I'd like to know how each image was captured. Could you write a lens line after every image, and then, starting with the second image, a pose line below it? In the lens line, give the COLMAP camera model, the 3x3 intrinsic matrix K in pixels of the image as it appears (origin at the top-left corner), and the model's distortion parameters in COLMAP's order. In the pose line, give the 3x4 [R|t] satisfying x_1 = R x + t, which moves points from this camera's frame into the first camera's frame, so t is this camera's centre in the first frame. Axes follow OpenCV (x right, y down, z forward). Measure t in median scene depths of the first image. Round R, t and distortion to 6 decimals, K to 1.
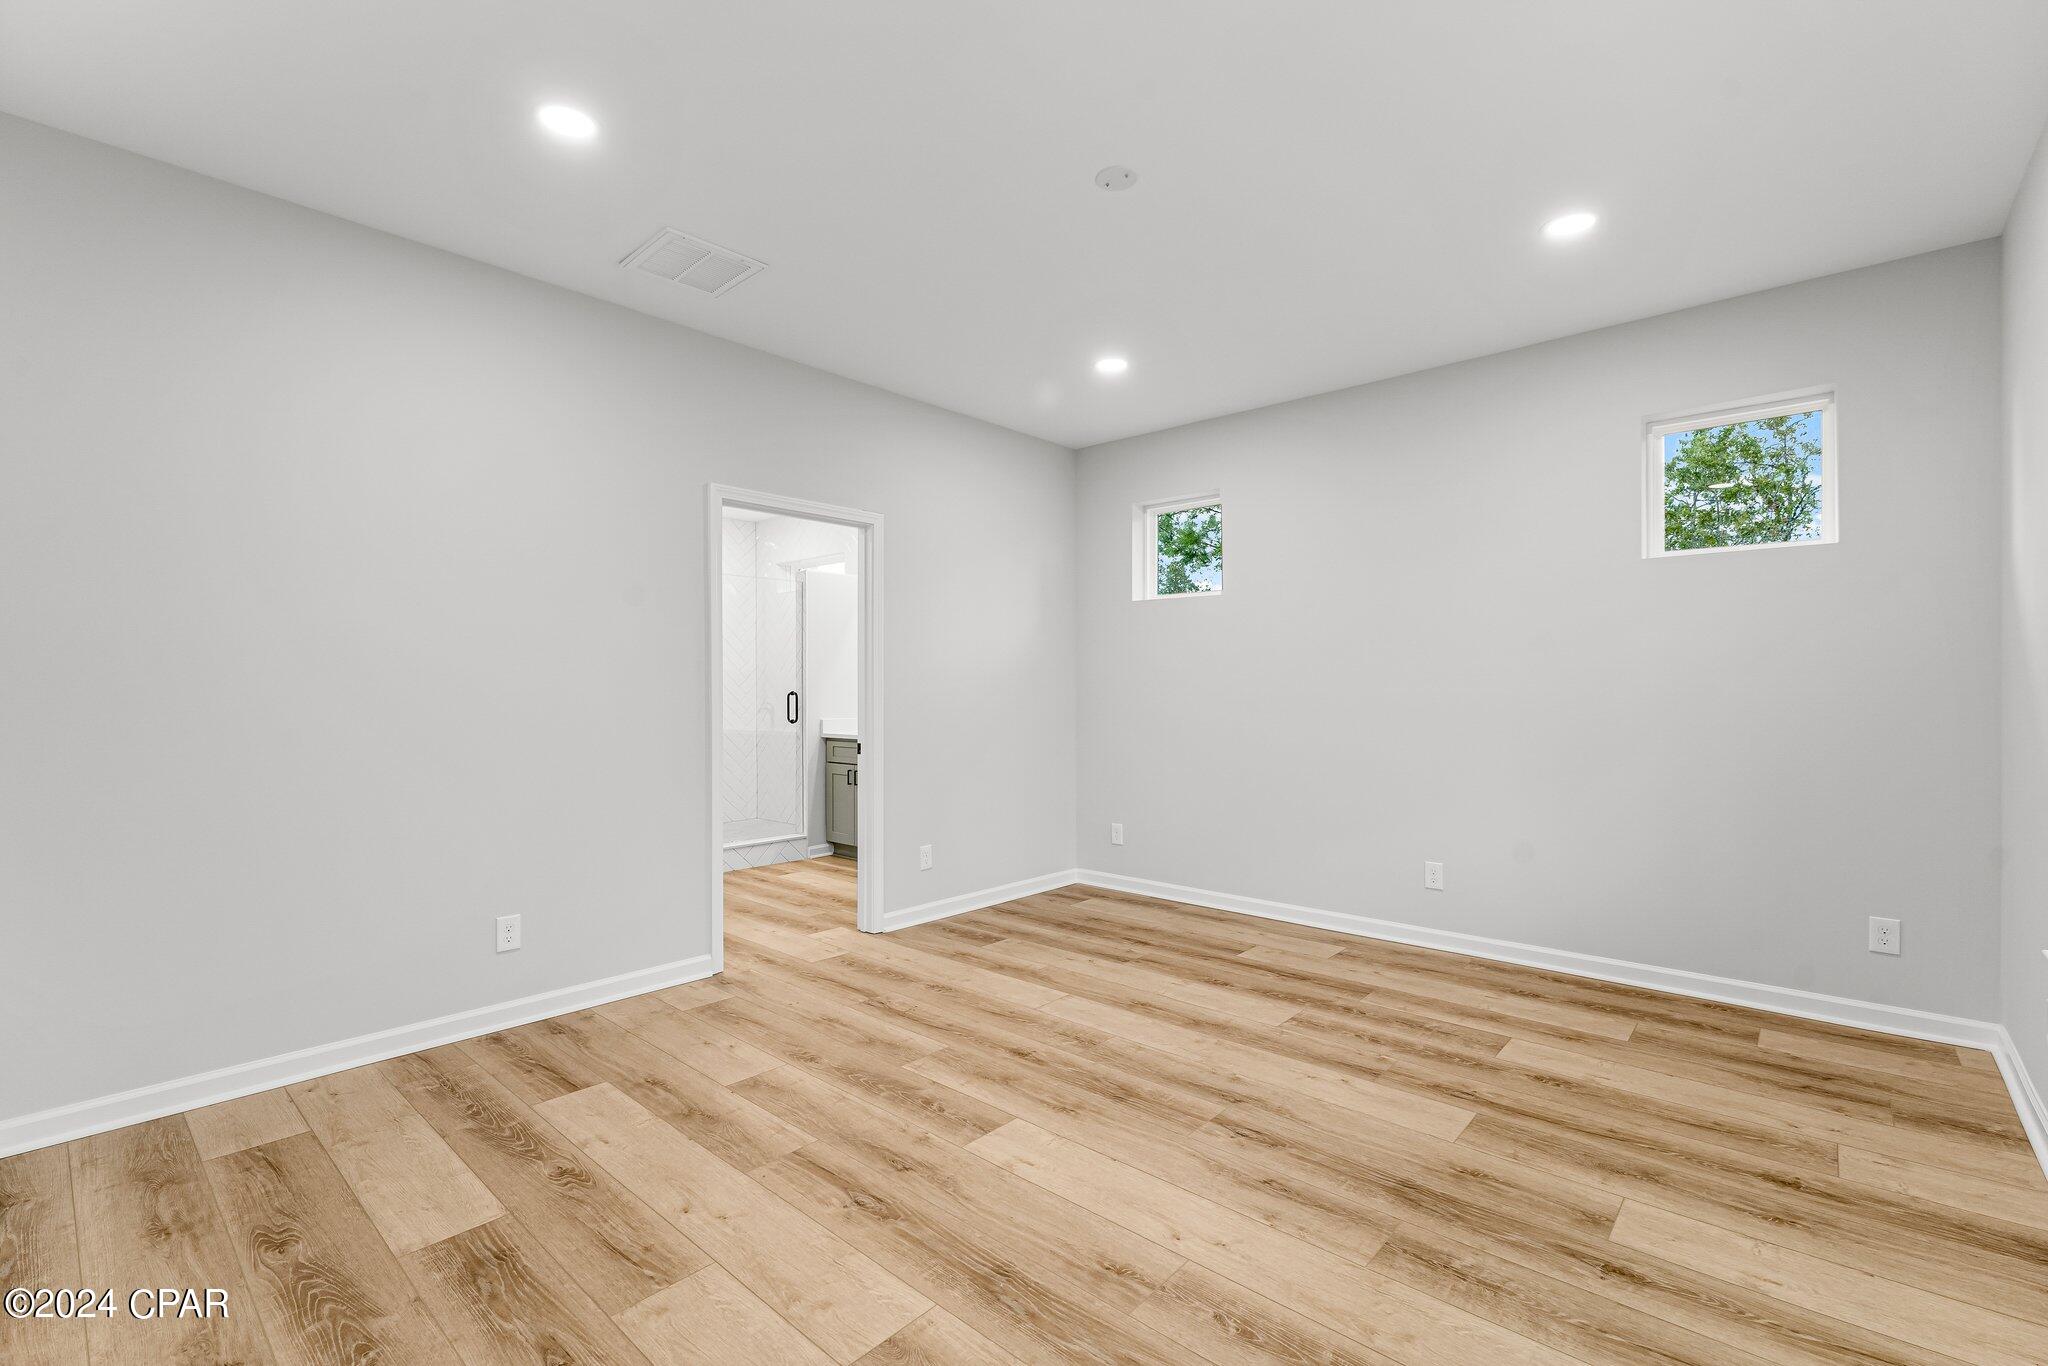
lens RADIAL K [[895.4, 0, 1018.8], [0, 895.4, 687.5], [0, 0, 1]] dist [0.000089, -0.000706]
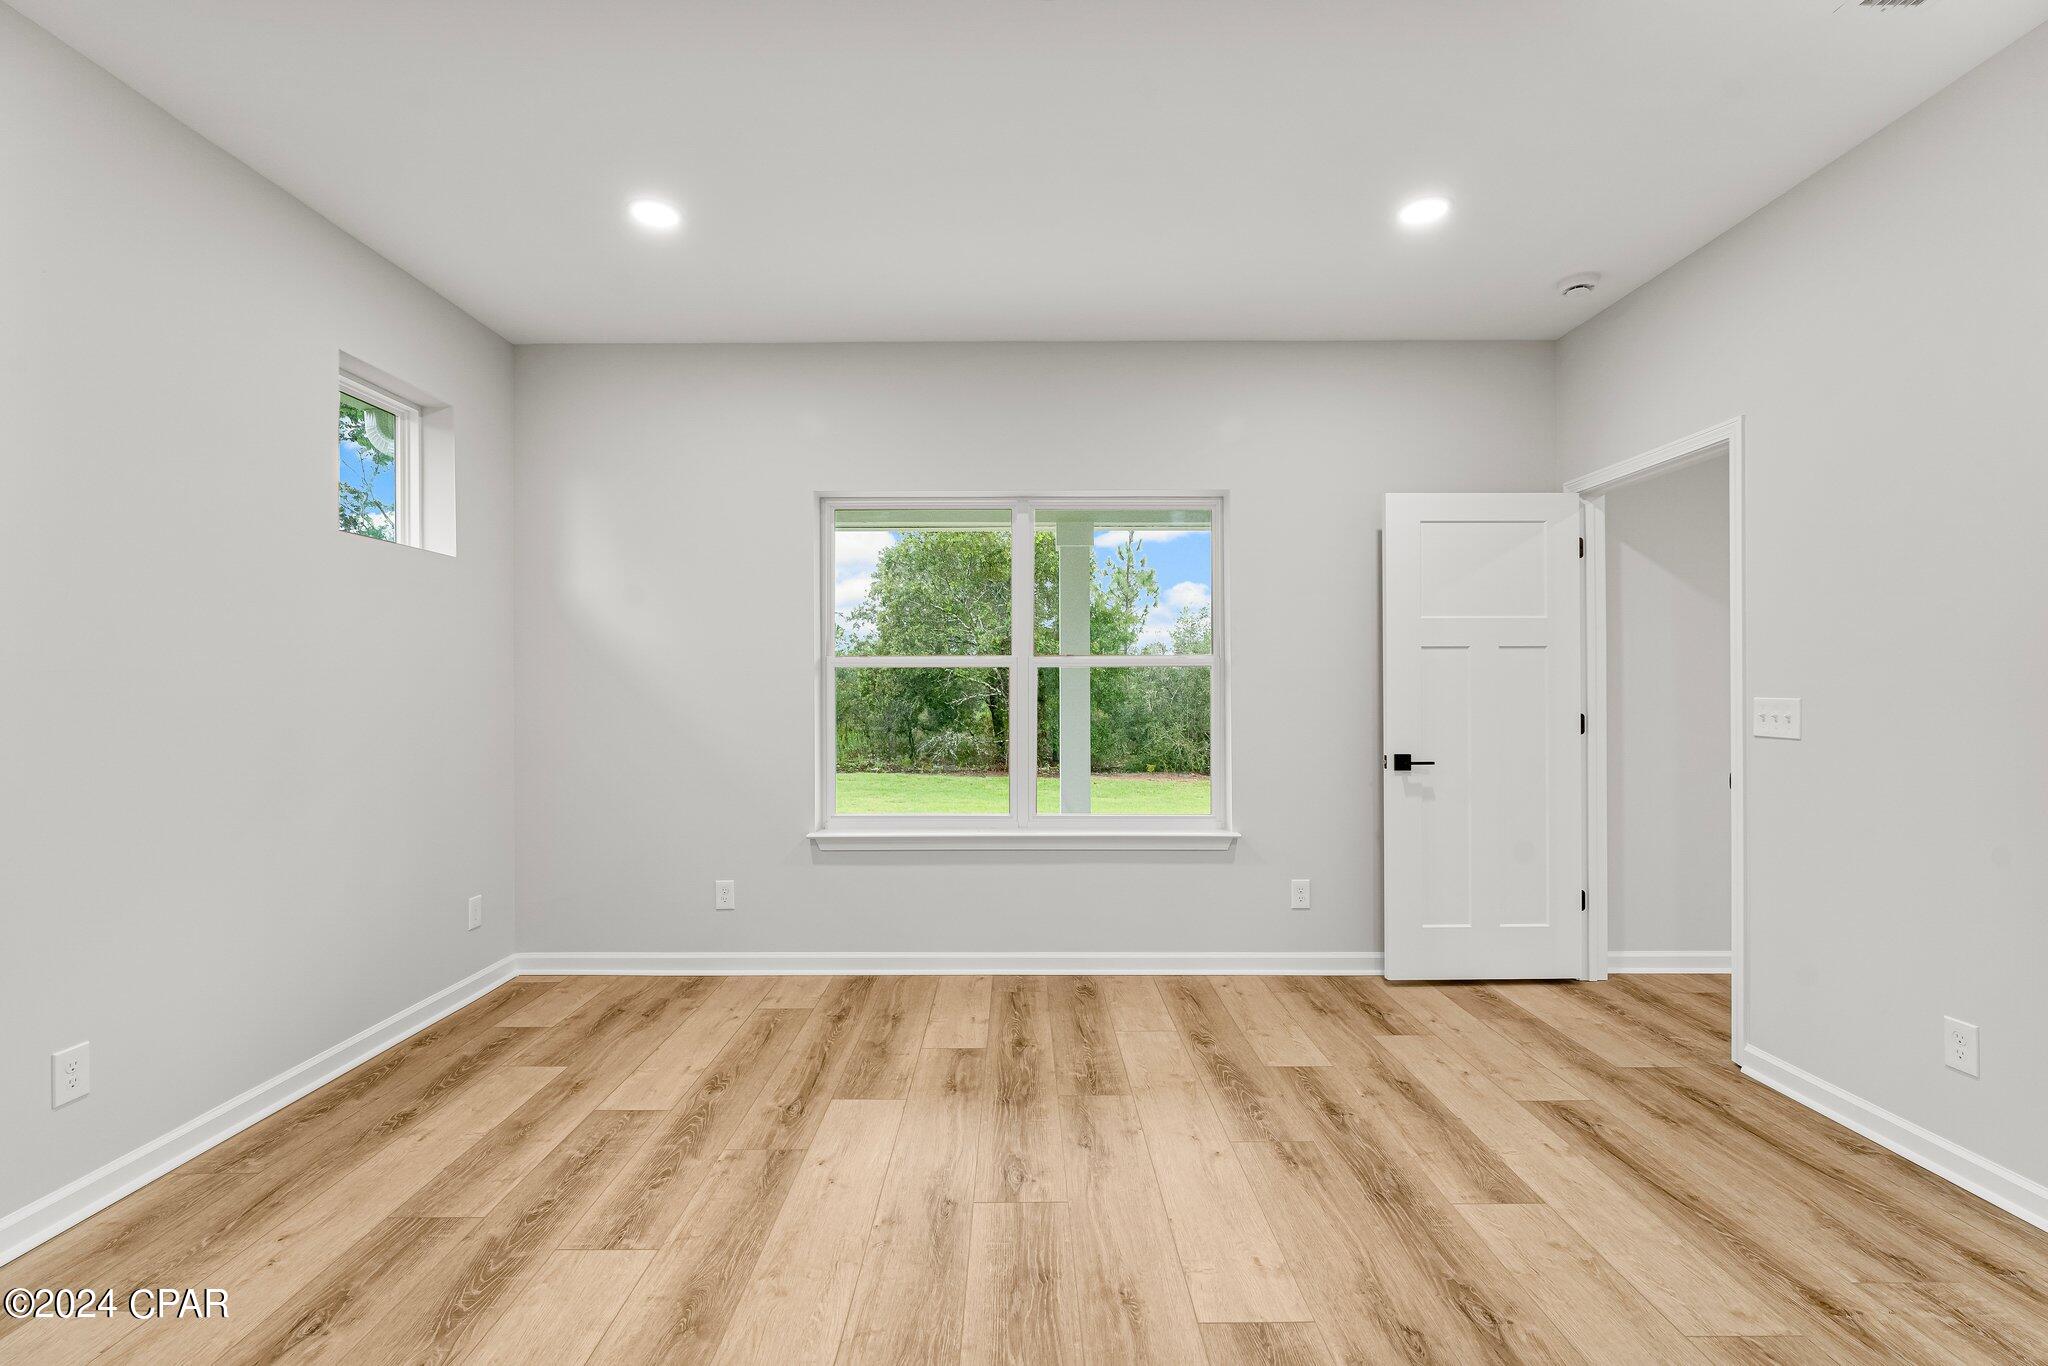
lens RADIAL K [[895.4, 0, 1032.1], [0, 895.4, 688.7], [0, 0, 1]] dist [0.000089, -0.000706]
pose [[-0.676036, 0.005163, 0.736851, -0.432598], [0.001647, 0.999984, -0.005496, 0.006156], [-0.736867, -0.002502, -0.676033, 1.611189]]
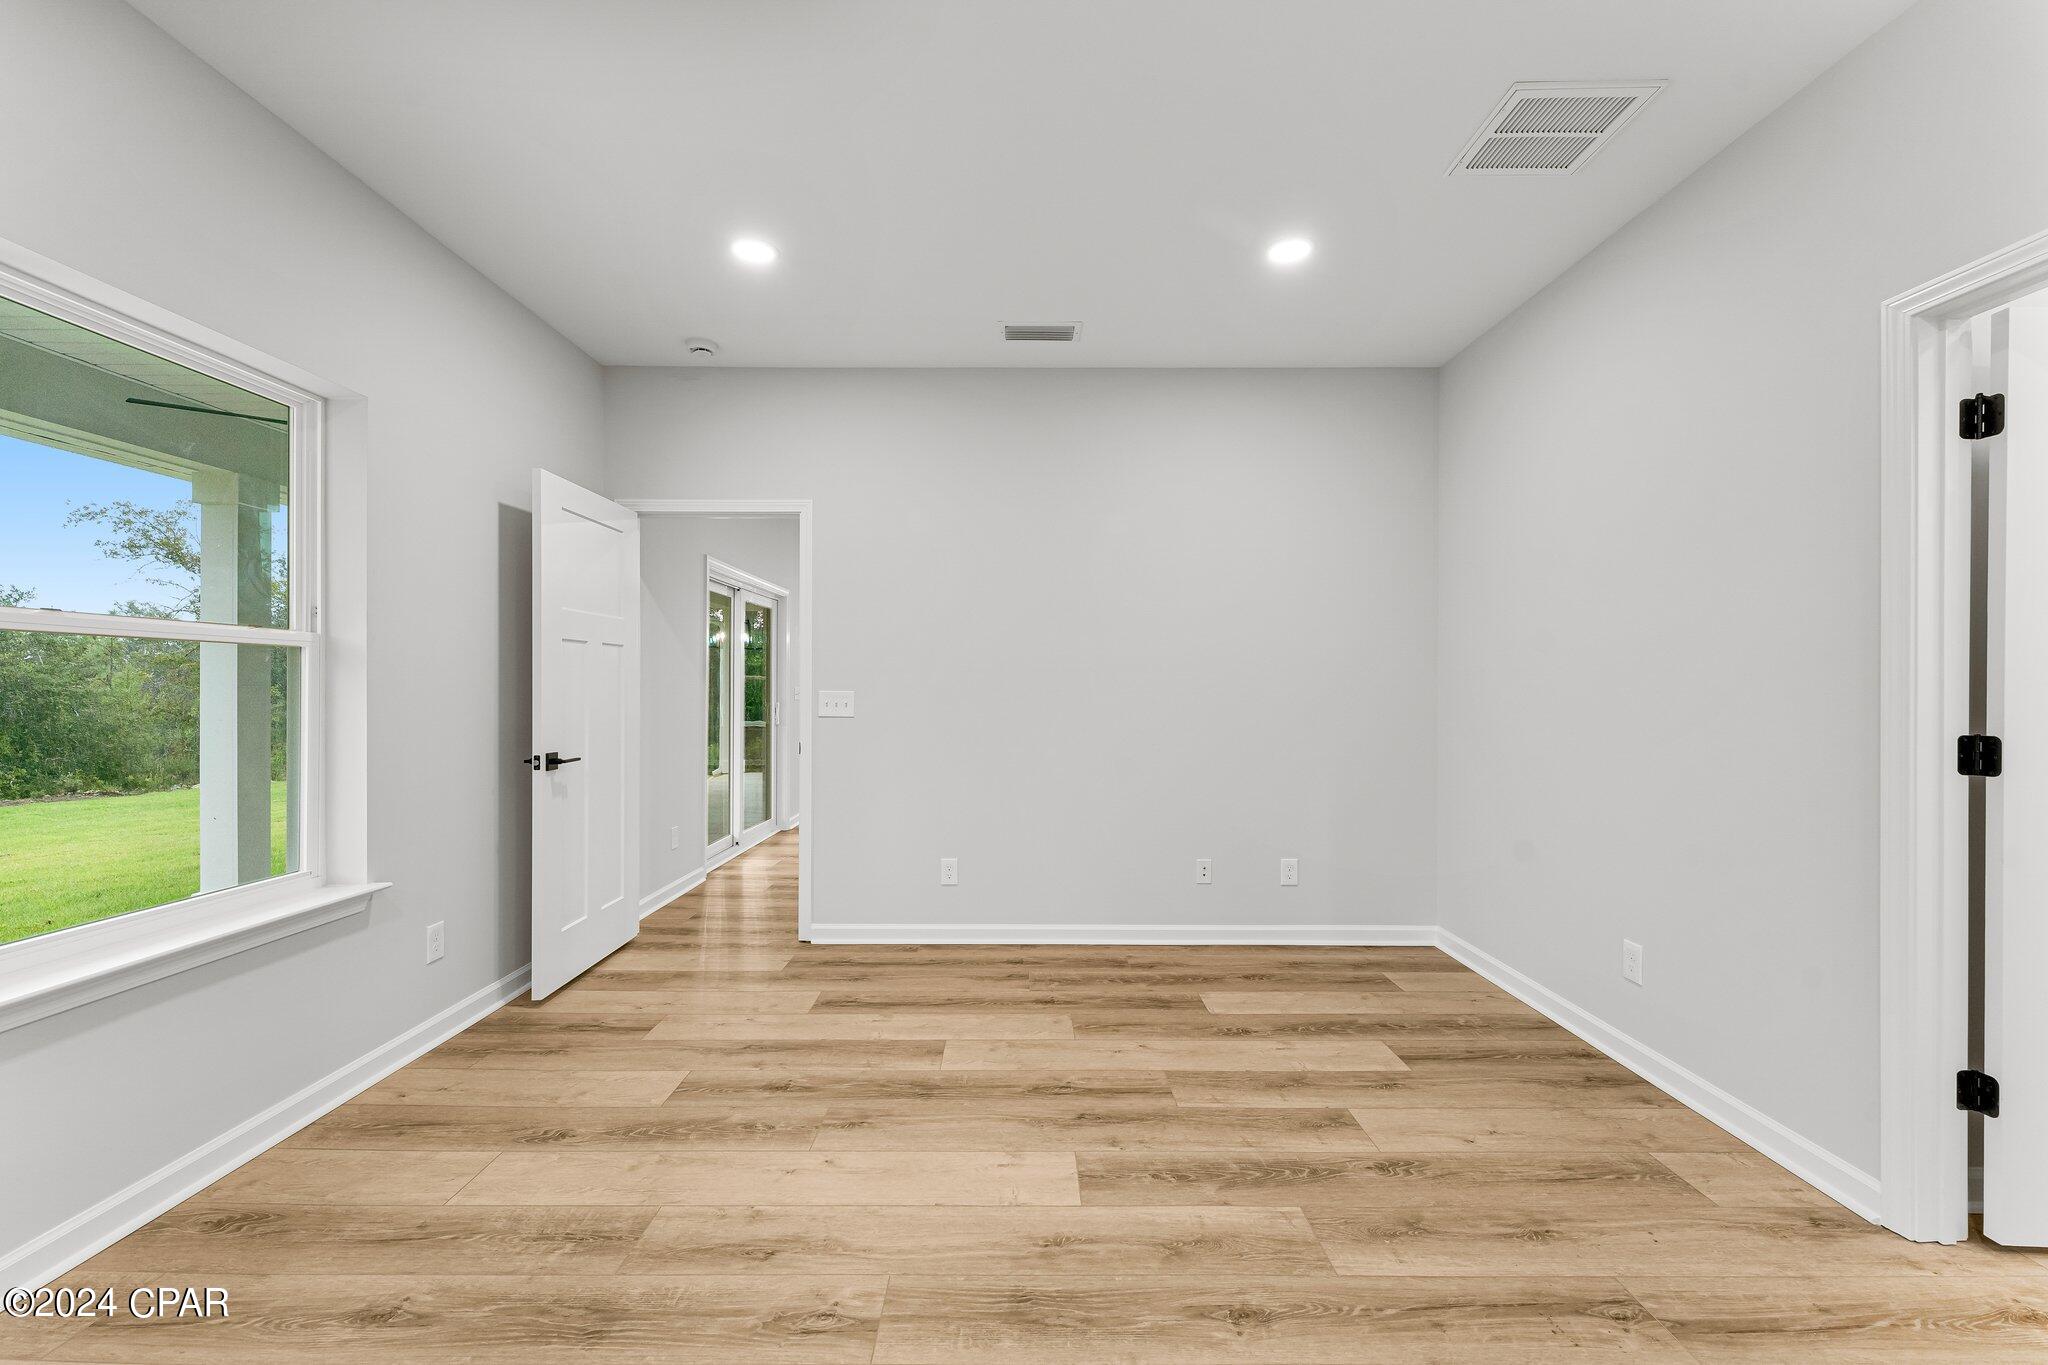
lens RADIAL K [[823.3, 0, 1011.0], [0, 823.3, 685.8], [0, 0, 1]] dist [-0.000196, 0.000205]
pose [[-0.748727, -0.002102, -0.662875, 0.571662], [-0.002152, 0.999997, -0.000740, 0.003228], [0.662874, 0.000872, -0.748730, 1.583340]]
